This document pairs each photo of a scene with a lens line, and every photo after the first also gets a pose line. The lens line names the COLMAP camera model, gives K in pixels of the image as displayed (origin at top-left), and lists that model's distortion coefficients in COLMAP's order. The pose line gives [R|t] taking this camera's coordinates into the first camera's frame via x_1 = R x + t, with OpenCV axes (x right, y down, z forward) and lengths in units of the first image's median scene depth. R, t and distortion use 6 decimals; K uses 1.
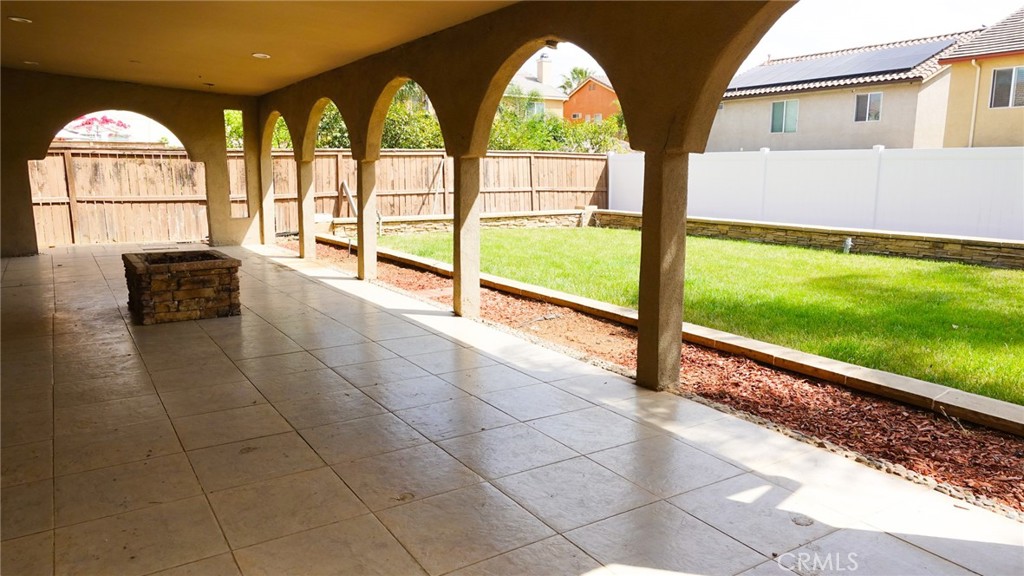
lens RADIAL K [[707.8, 0, 512.0], [0, 707.8, 288.0], [0, 0, 1]] dist [0.001203, 0.006566]
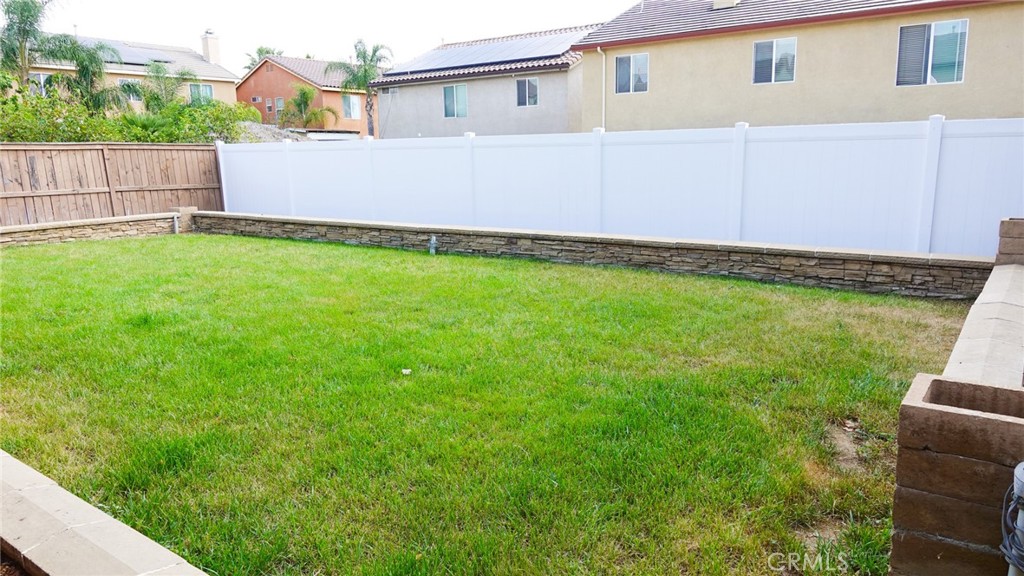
lens RADIAL K [[711.5, 0, 512.2], [0, 711.5, 284.8], [0, 0, 1]] dist [0.006812, 0.003050]
pose [[0.933560, -0.086019, 0.347947, 0.229879], [0.080787, 0.996293, 0.029546, -0.025673], [-0.349198, 0.000526, 0.937049, 0.108587]]
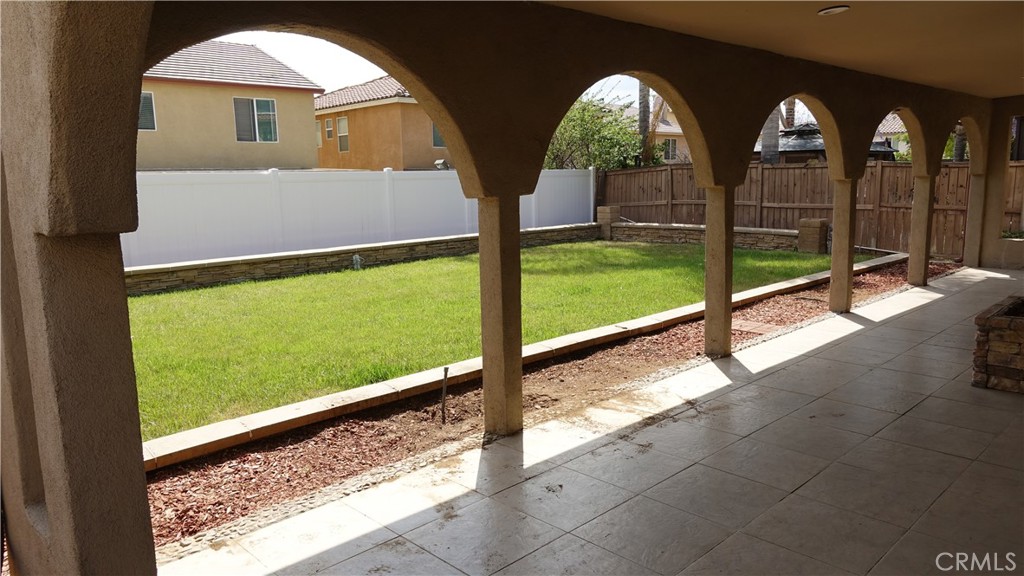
lens RADIAL K [[707.8, 0, 512.0], [0, 707.8, 288.0], [0, 0, 1]] dist [0.001203, 0.006566]
pose [[-0.188357, -0.150285, 0.970534, -0.553314], [0.186955, 0.964665, 0.185660, -0.161498], [-0.964142, 0.216417, -0.153604, 0.873470]]
